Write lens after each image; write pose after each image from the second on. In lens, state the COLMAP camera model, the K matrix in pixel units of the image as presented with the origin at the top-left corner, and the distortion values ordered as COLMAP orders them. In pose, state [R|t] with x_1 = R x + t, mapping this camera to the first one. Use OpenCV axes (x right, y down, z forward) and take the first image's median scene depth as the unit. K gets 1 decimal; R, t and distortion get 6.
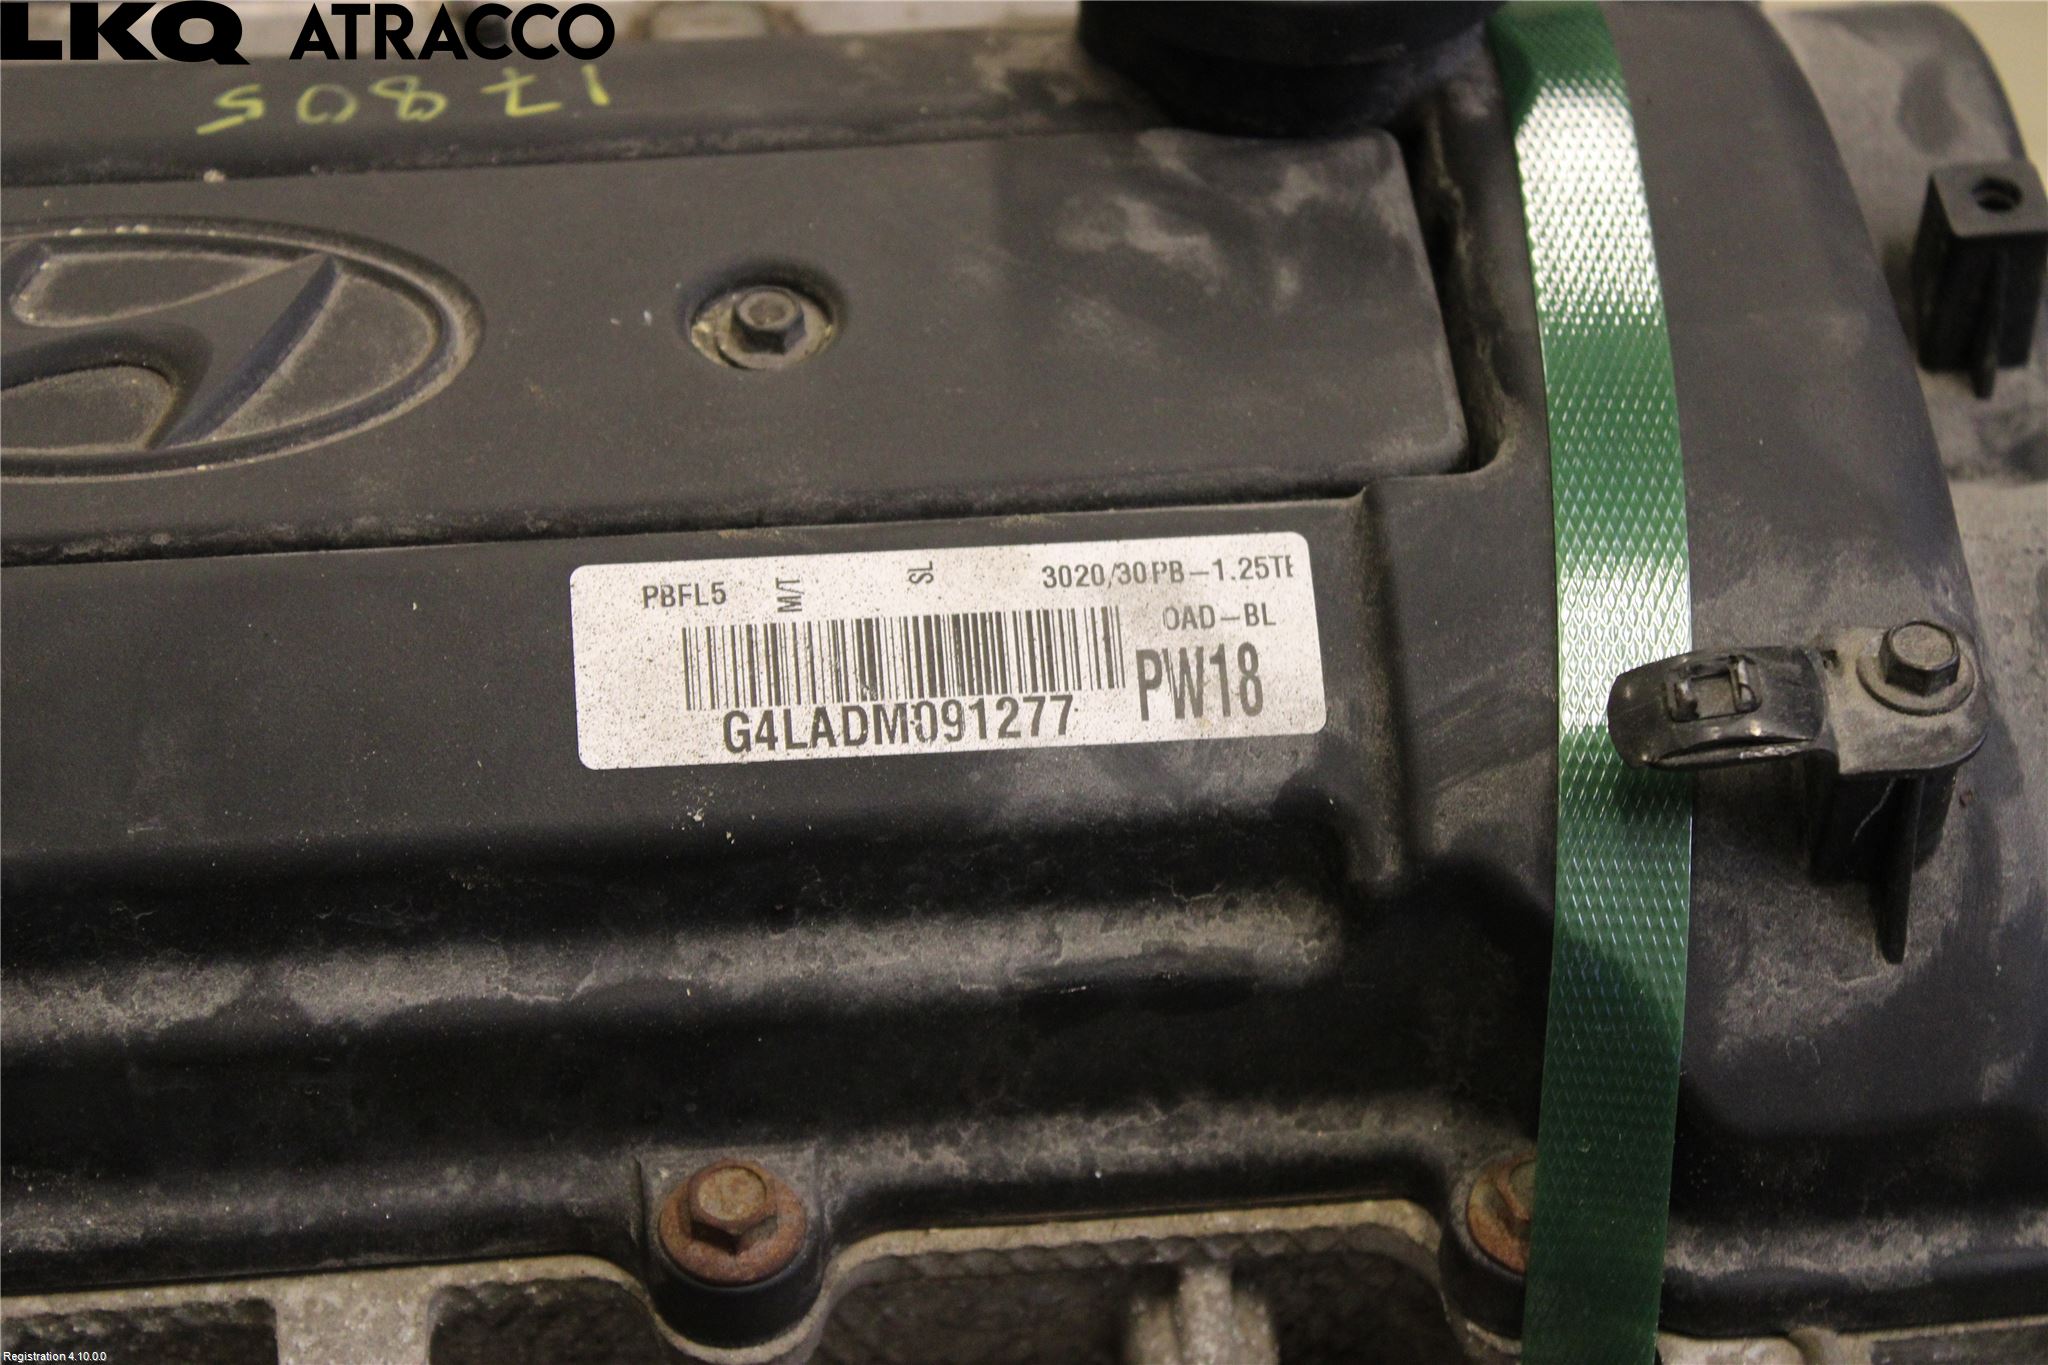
lens RADIAL K [[4840.8, 0, 1024.0], [0, 4840.8, 682.5], [0, 0, 1]] dist [0.088250, -0.017252]
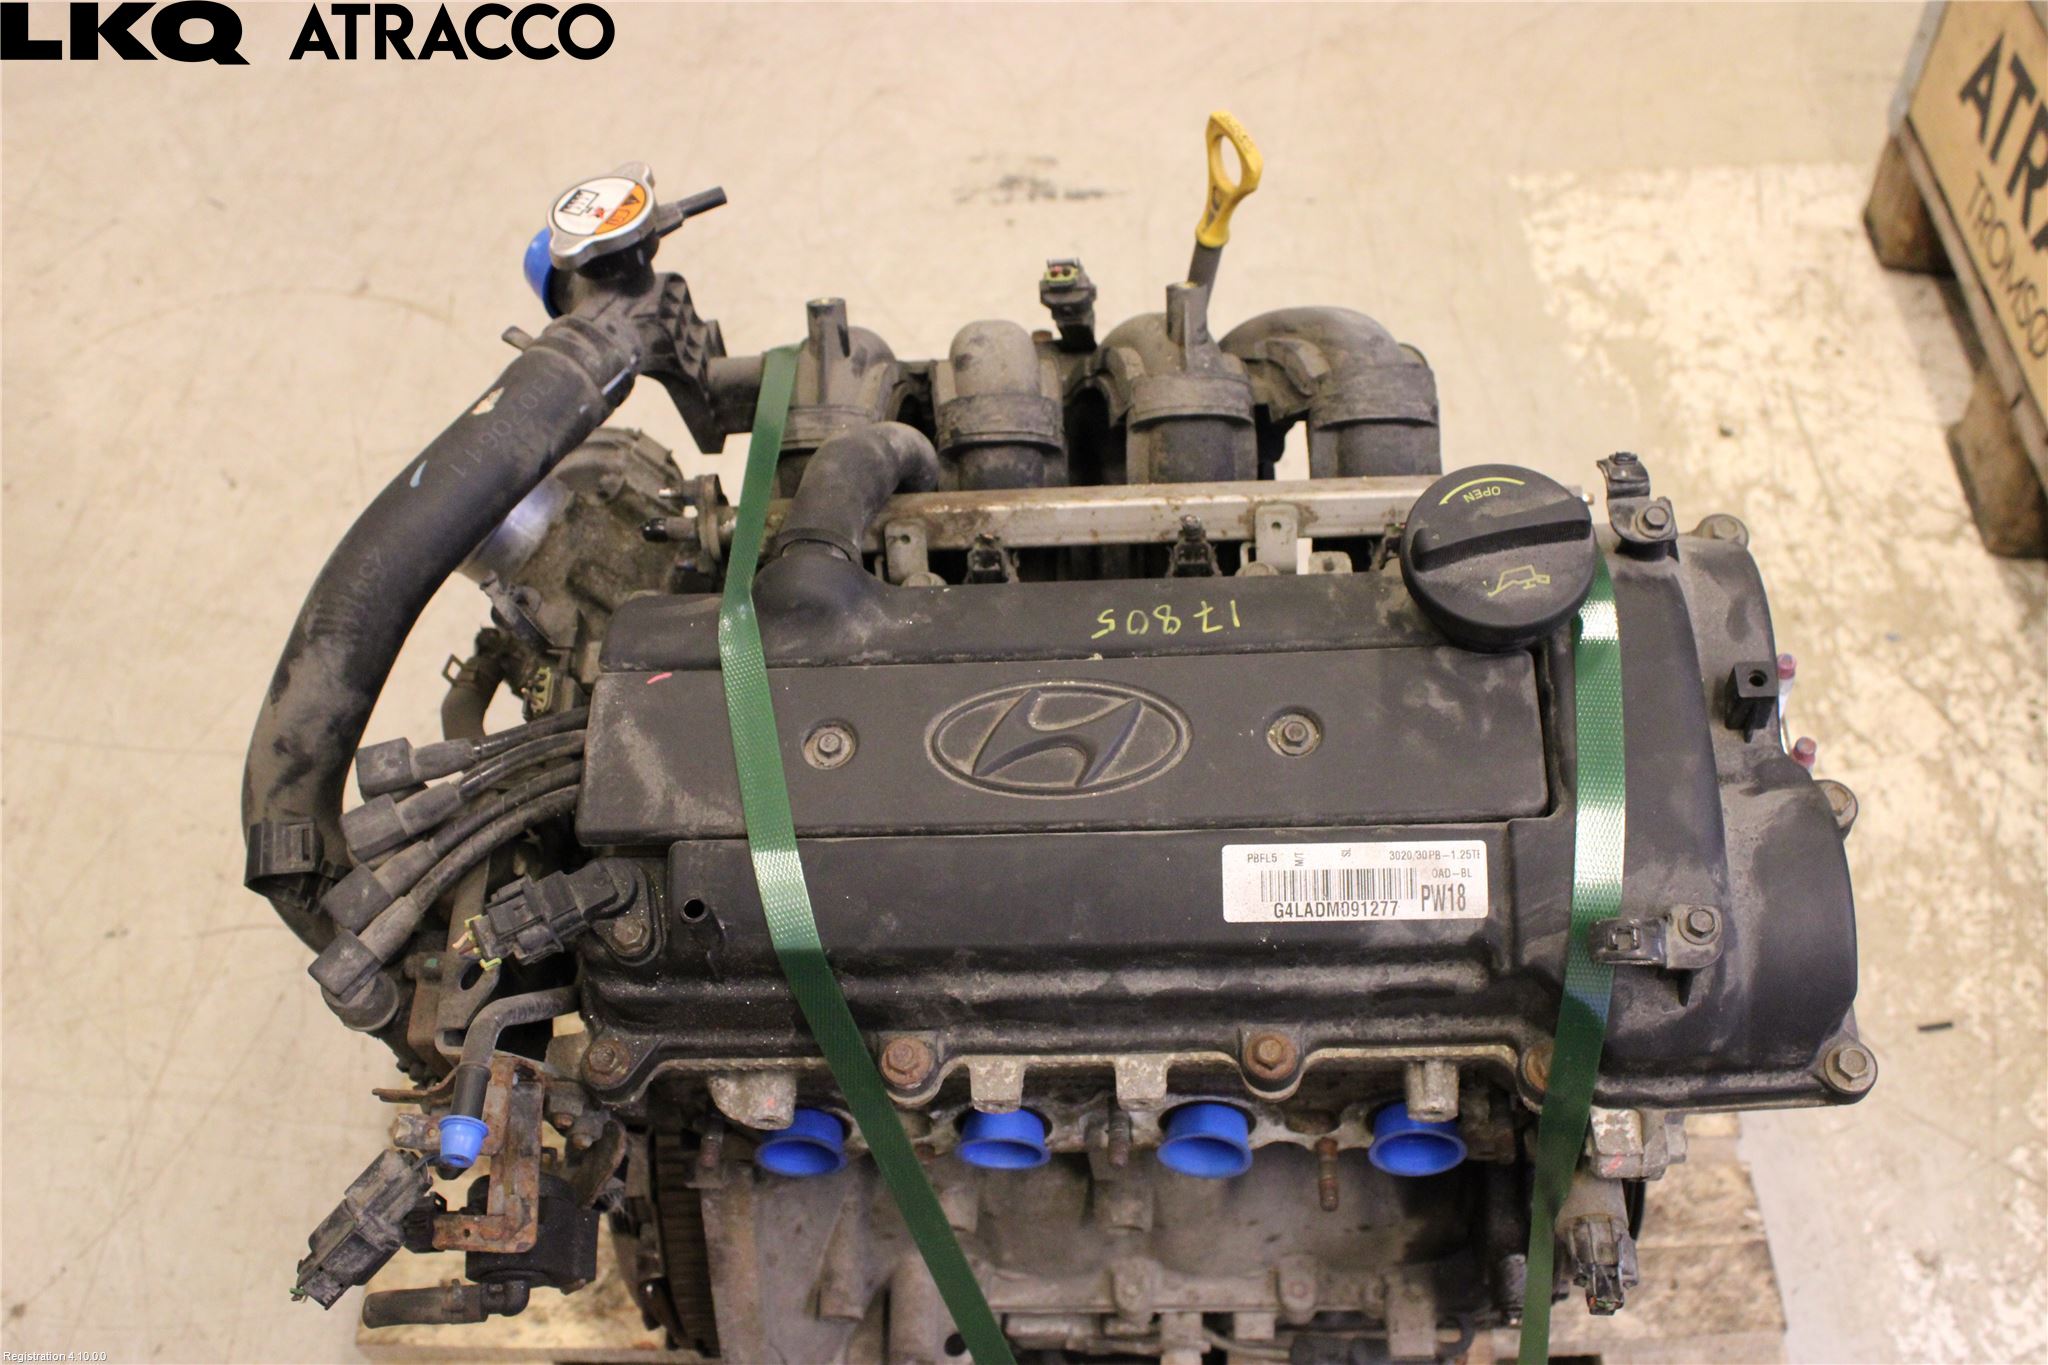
lens RADIAL K [[2110.6, 0, 1024.0], [0, 2110.6, 682.5], [0, 0, 1]] dist [-0.103270, -0.004998]
pose [[0.985173, 0.048263, -0.164638, -0.009026], [-0.004833, 0.967044, 0.254565, -0.425559], [0.171498, -0.249995, 0.952938, -0.174722]]
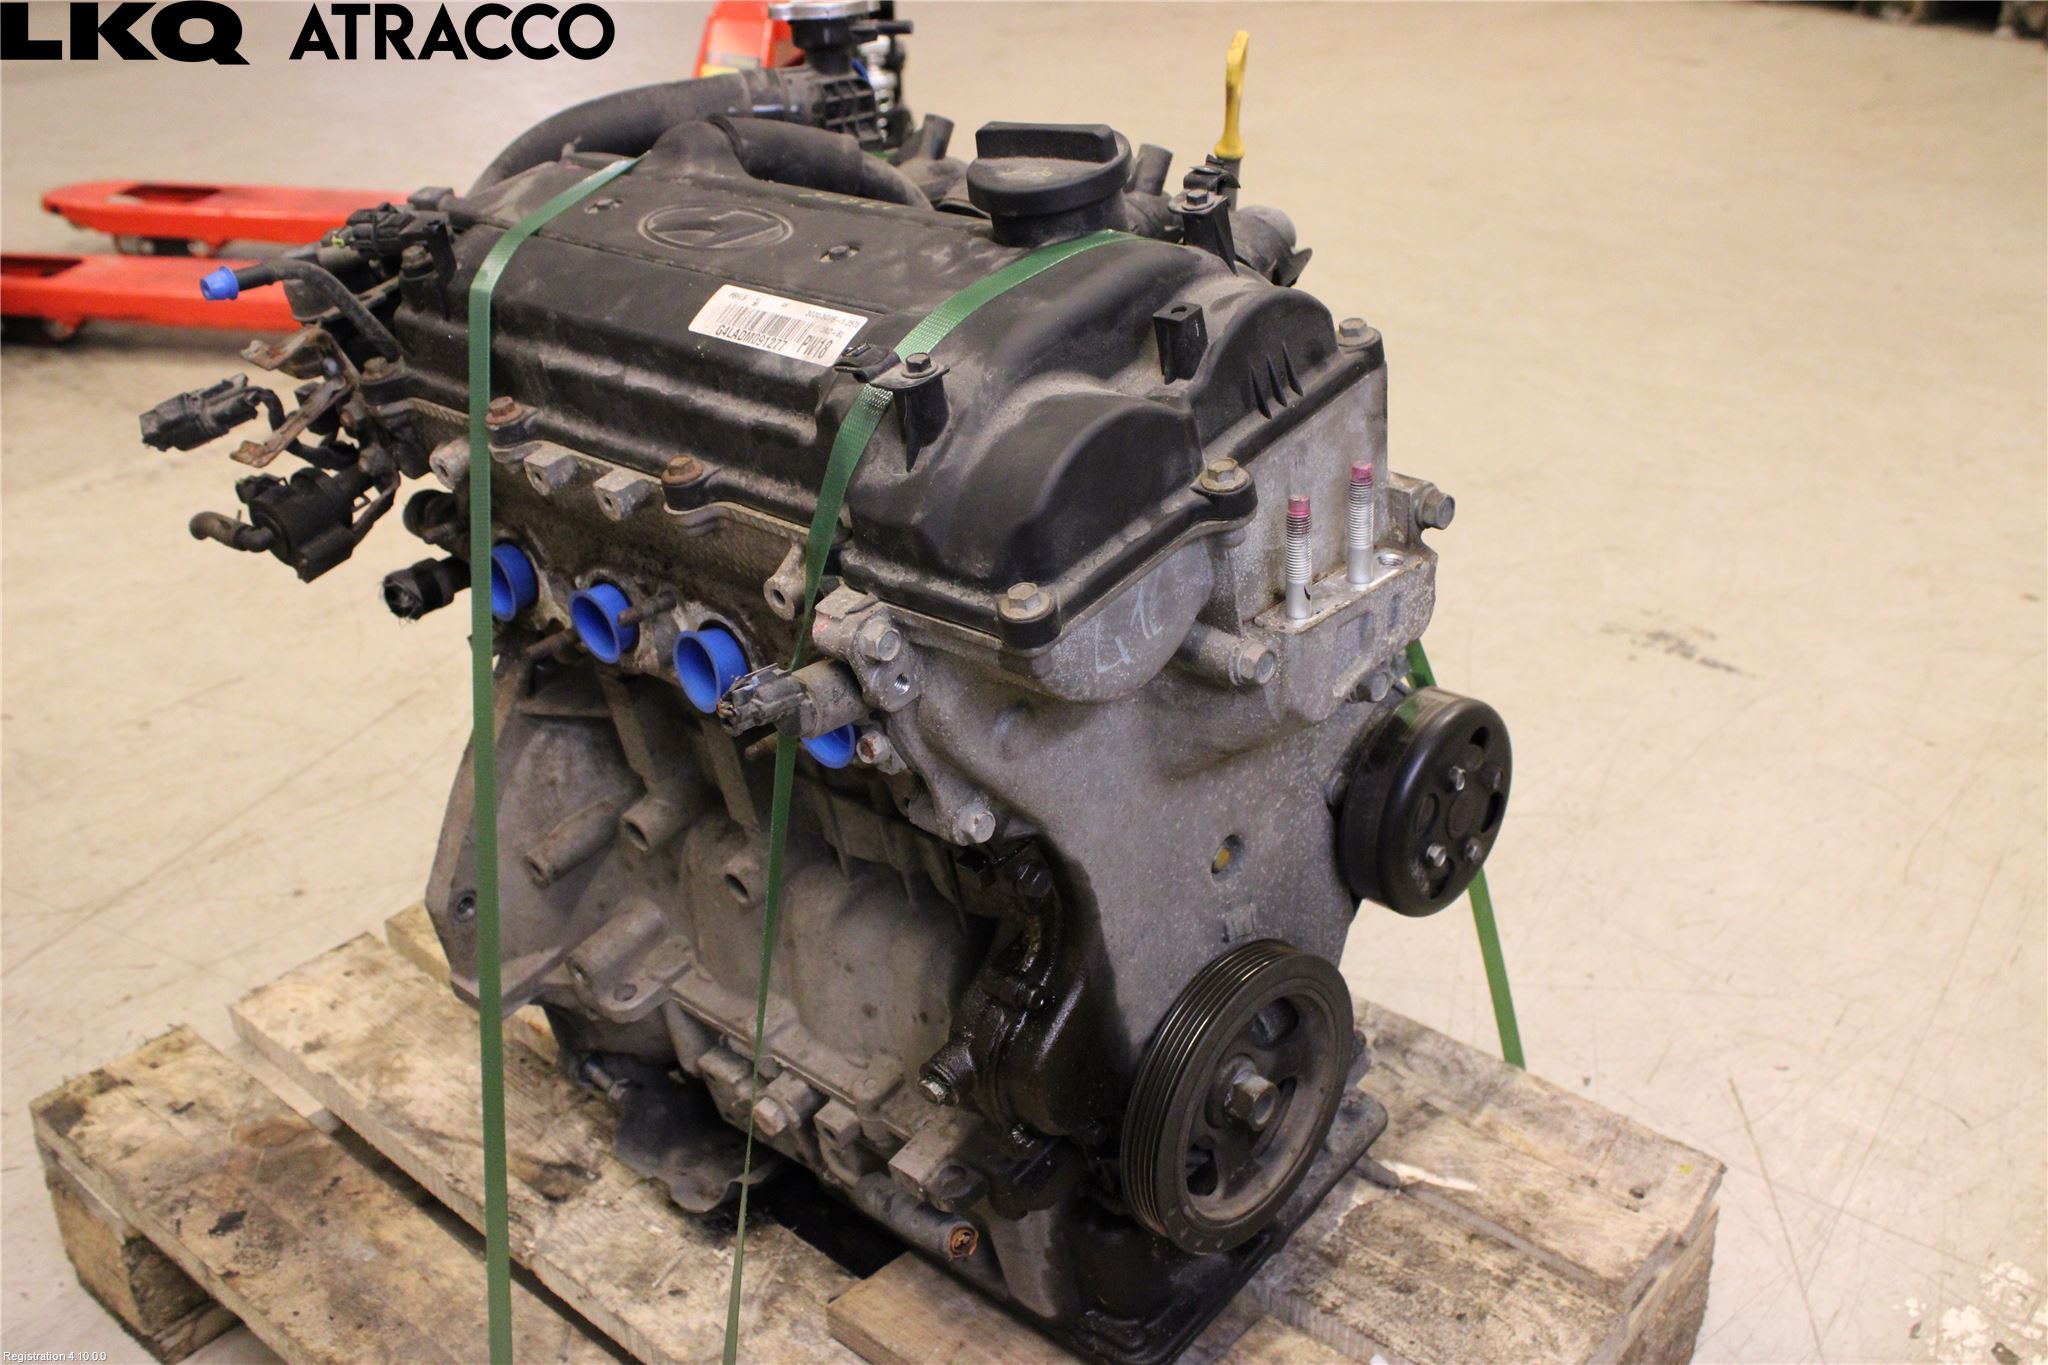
lens RADIAL K [[2110.6, 0, 1024.0], [0, 2110.6, 682.5], [0, 0, 1]] dist [-0.103270, -0.004998]
pose [[0.651590, 0.298731, -0.697274, 1.166231], [-0.404798, 0.914308, 0.013438, 0.128806], [0.641537, 0.273499, 0.716679, 0.134584]]
